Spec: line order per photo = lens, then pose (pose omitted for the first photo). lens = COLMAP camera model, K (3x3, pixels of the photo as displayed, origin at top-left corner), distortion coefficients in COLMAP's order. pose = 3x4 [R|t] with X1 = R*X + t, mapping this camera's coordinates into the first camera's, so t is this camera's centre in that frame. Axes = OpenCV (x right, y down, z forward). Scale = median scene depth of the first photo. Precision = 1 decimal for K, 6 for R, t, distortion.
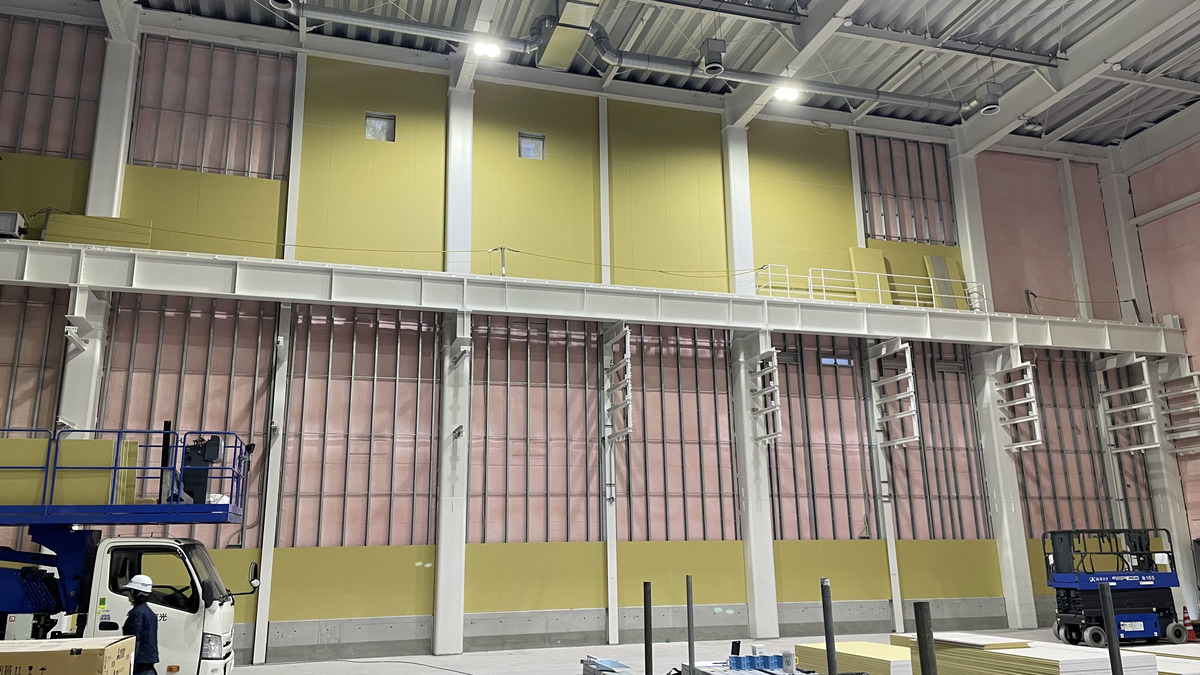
lens RADIAL K [[906.1, 0, 600.0], [0, 906.1, 337.5], [0, 0, 1]] dist [0.064624, 0.000807]
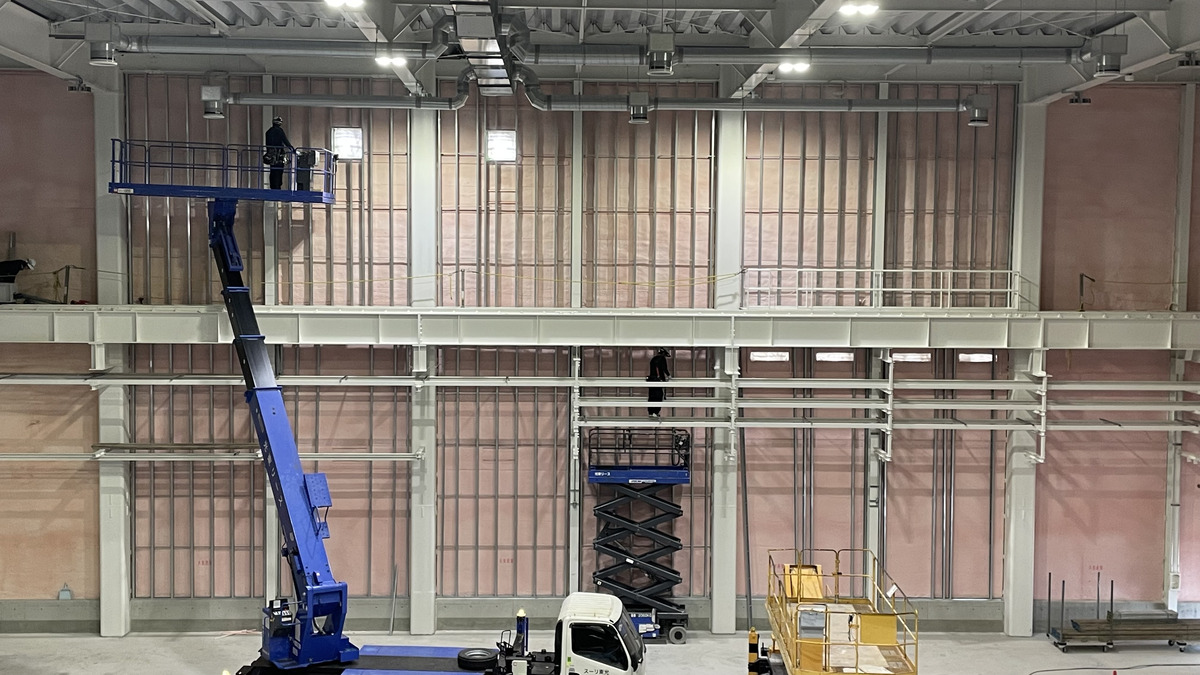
lens RADIAL K [[1328.4, 0, 600.0], [0, 1328.4, 337.5], [0, 0, 1]] dist [0.091491, -0.008097]
pose [[0.962039, 0.047667, -0.268716, 0.446091], [0.037774, 0.951894, 0.304091, -0.474622], [0.270284, -0.302698, 0.913959, -0.348924]]
